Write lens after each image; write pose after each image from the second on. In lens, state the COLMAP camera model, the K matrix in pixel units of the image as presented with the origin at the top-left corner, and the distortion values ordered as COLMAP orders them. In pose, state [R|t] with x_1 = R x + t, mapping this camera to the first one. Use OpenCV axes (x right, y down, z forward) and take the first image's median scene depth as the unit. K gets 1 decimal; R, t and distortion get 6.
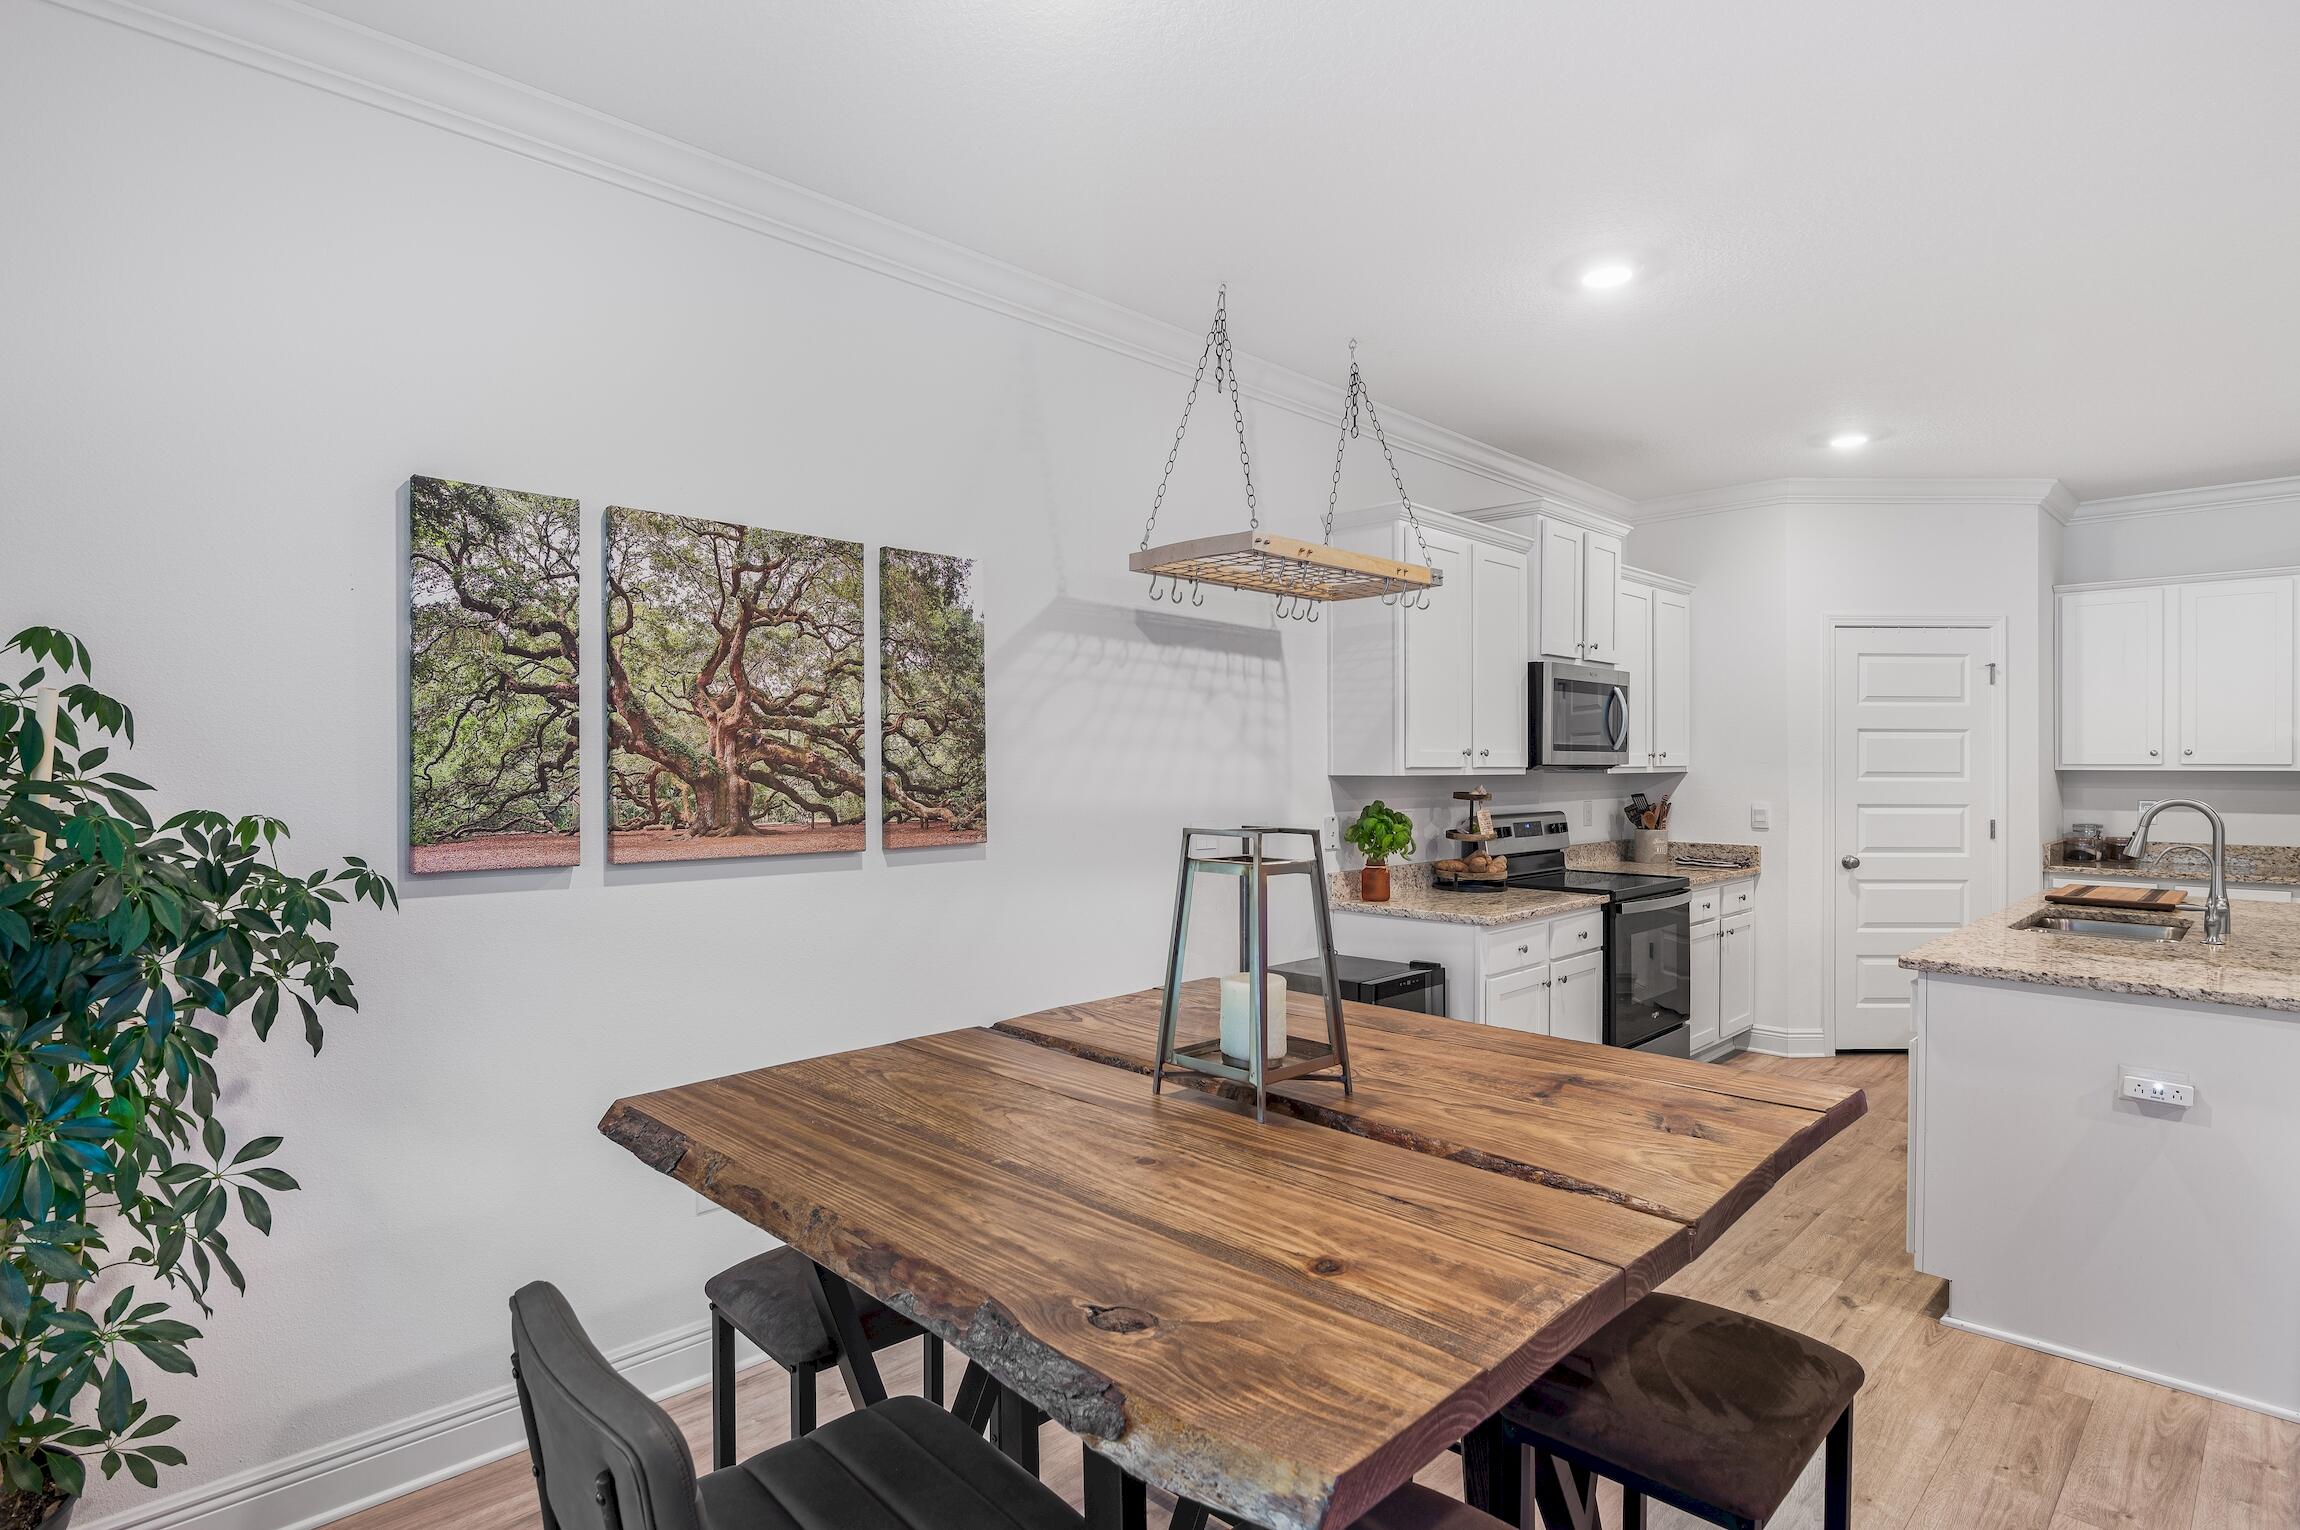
lens RADIAL K [[1164.9, 0, 1152.4], [0, 1164.9, 766.2], [0, 0, 1]] dist [-0.020041, 0.000398]
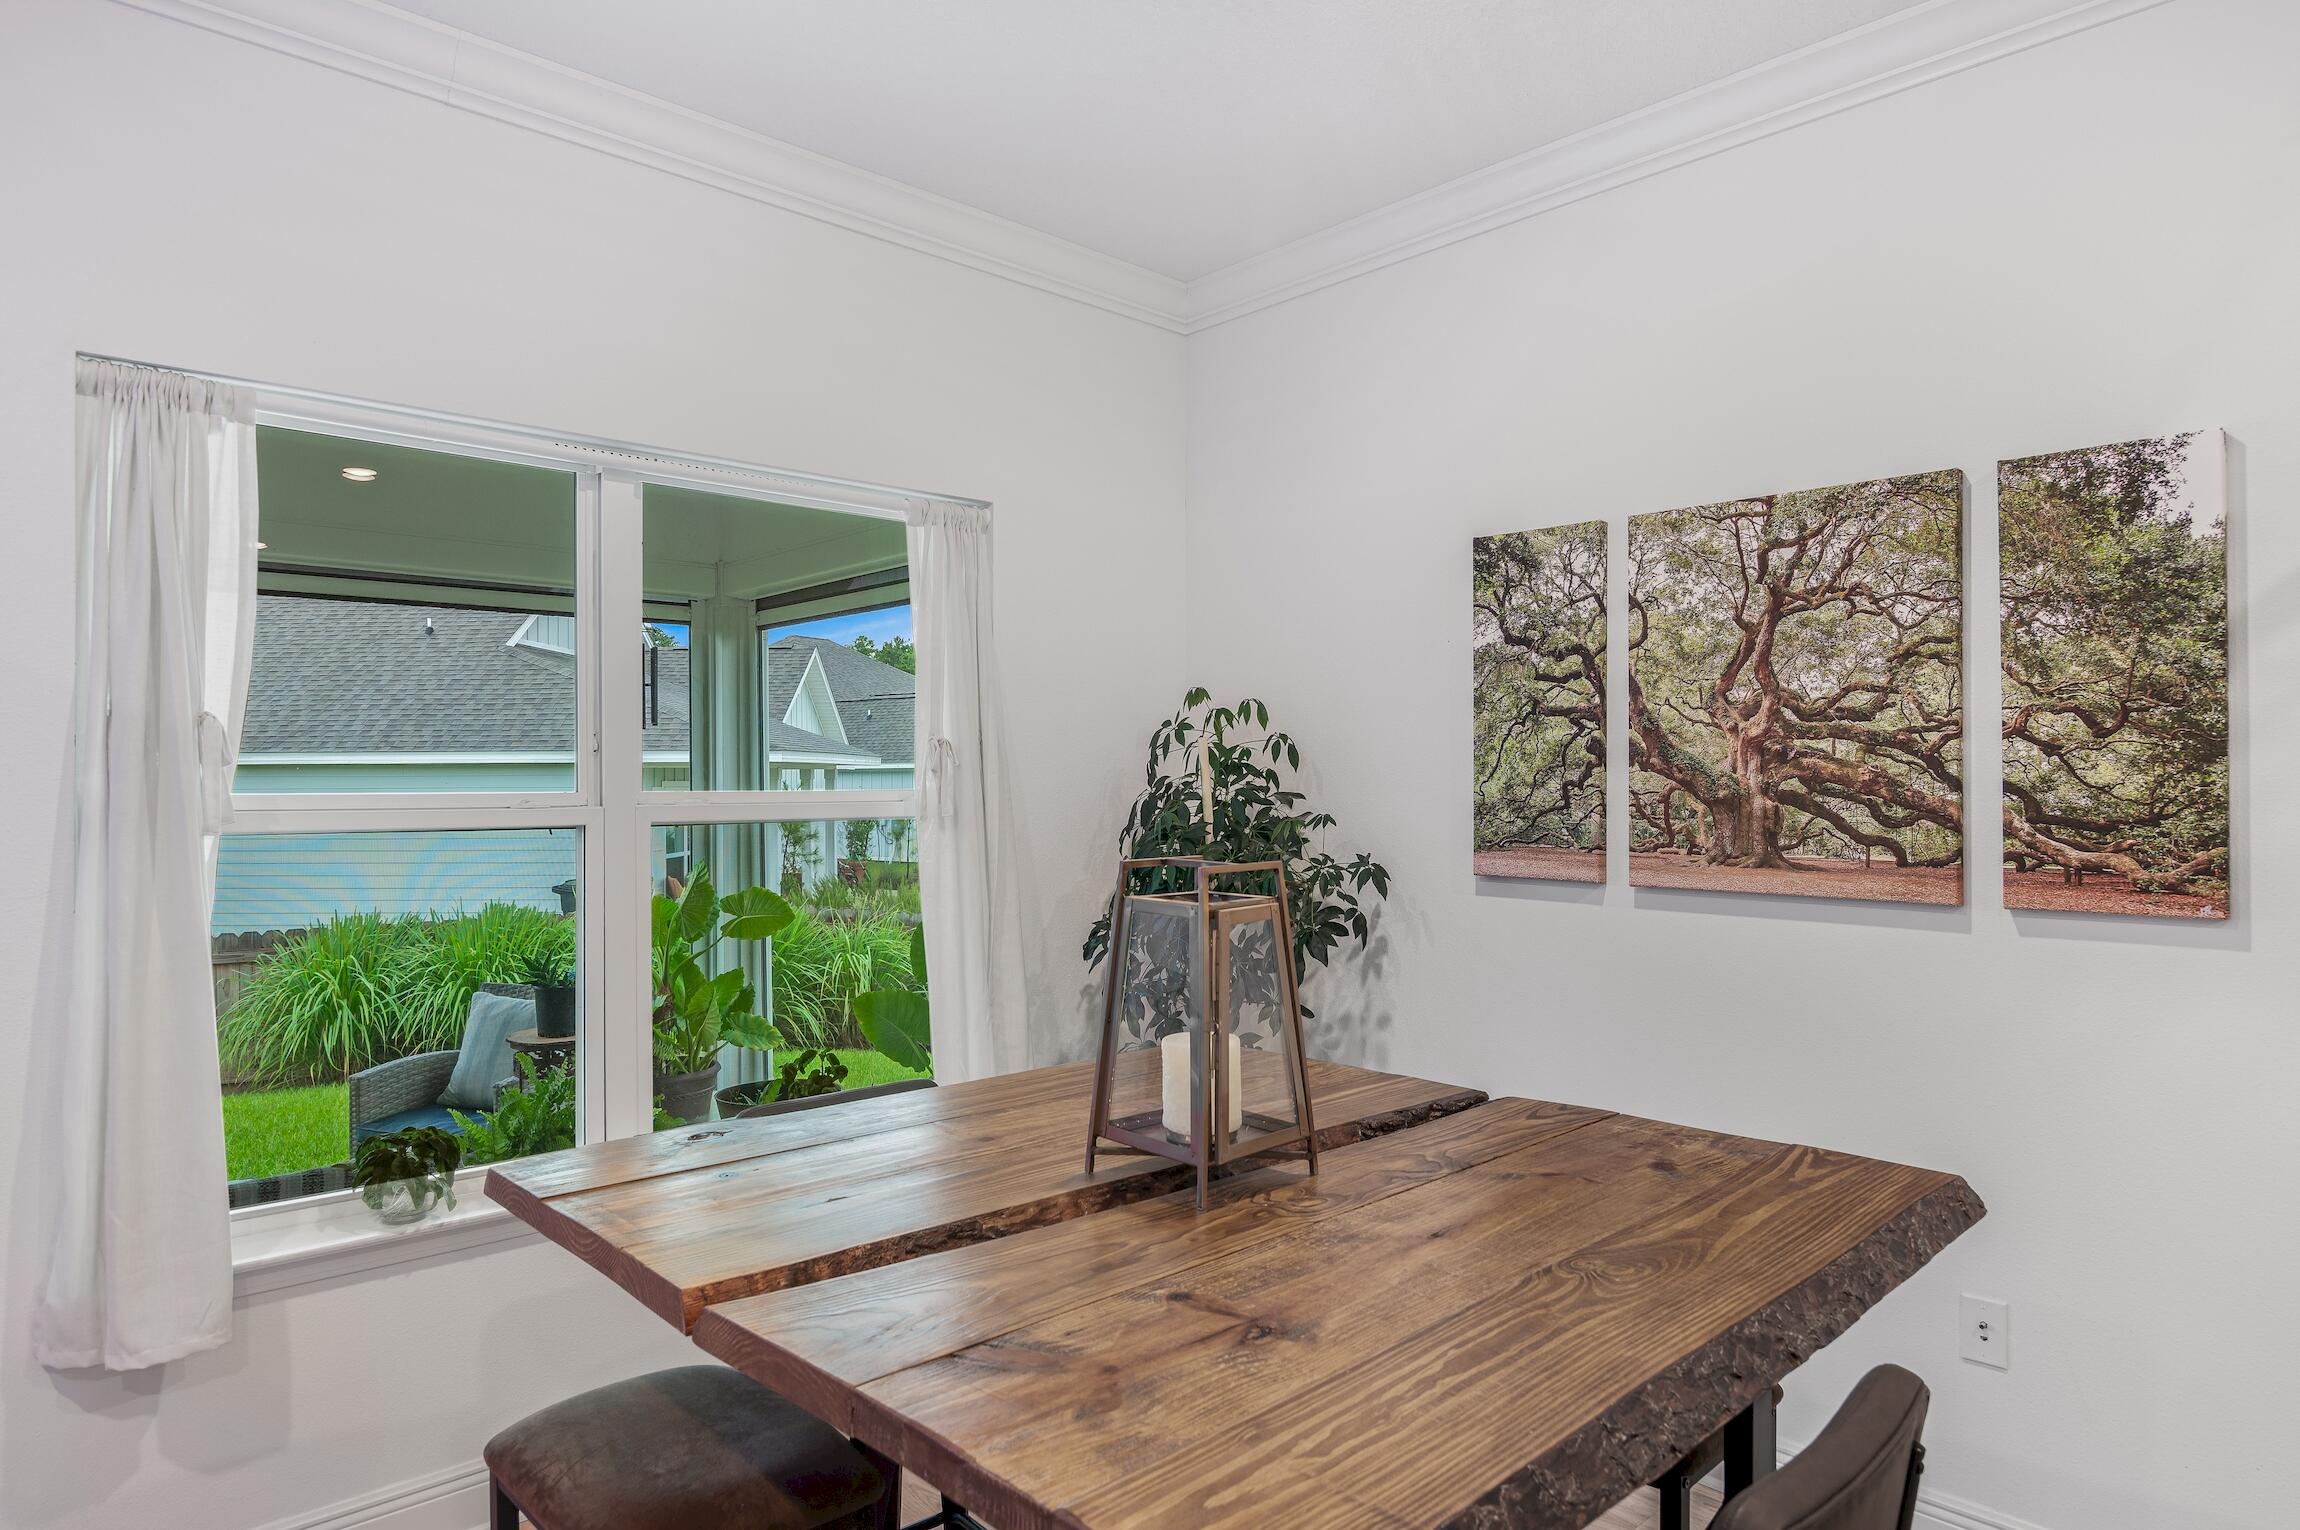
lens RADIAL K [[1358.4, 0, 1136.8], [0, 1358.4, 788.7], [0, 0, 1]] dist [-0.009647, 0.000751]
pose [[-0.033758, 0.007144, -0.999404, 0.562438], [-0.000127, 0.999974, 0.007152, -0.003831], [0.999430, 0.000369, -0.033757, 0.514255]]
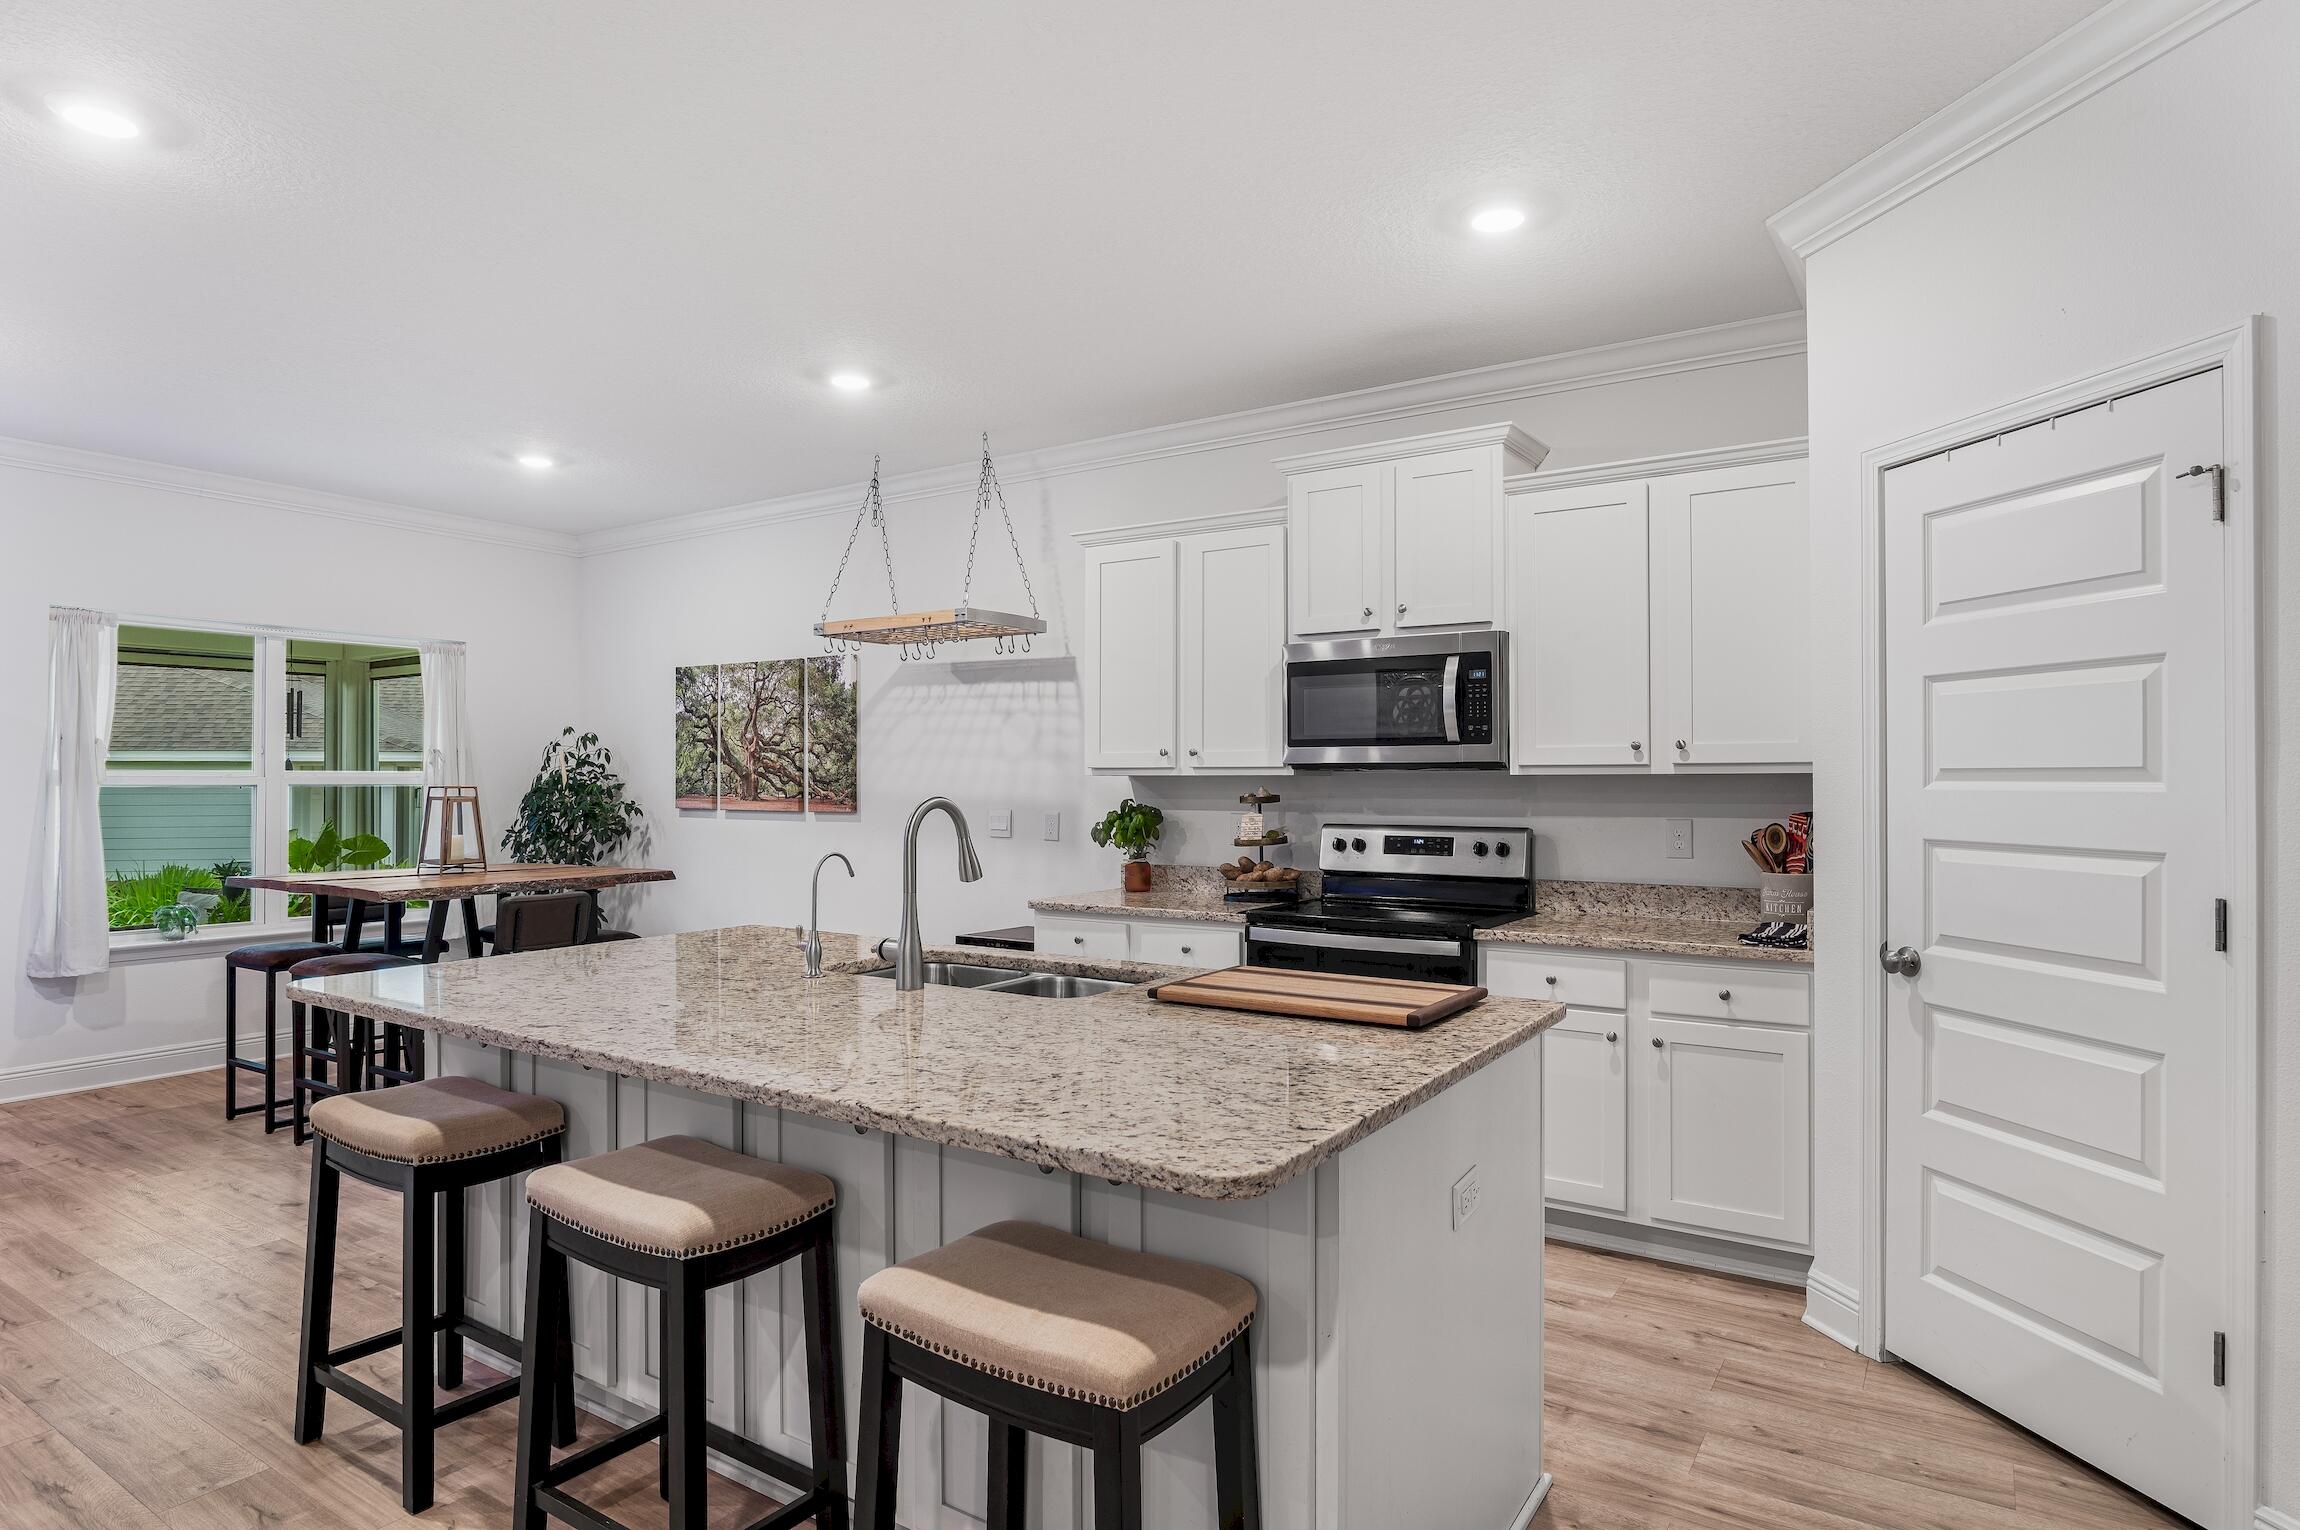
lens RADIAL K [[1260.1, 0, 1152.3], [0, 1260.1, 774.3], [0, 0, 1]] dist [-0.021805, 0.002370]
pose [[0.208503, -0.006173, -0.978002, 1.922322], [-0.003000, 0.999971, -0.006951, 0.020626], [0.978017, 0.004383, 0.208479, 1.101720]]
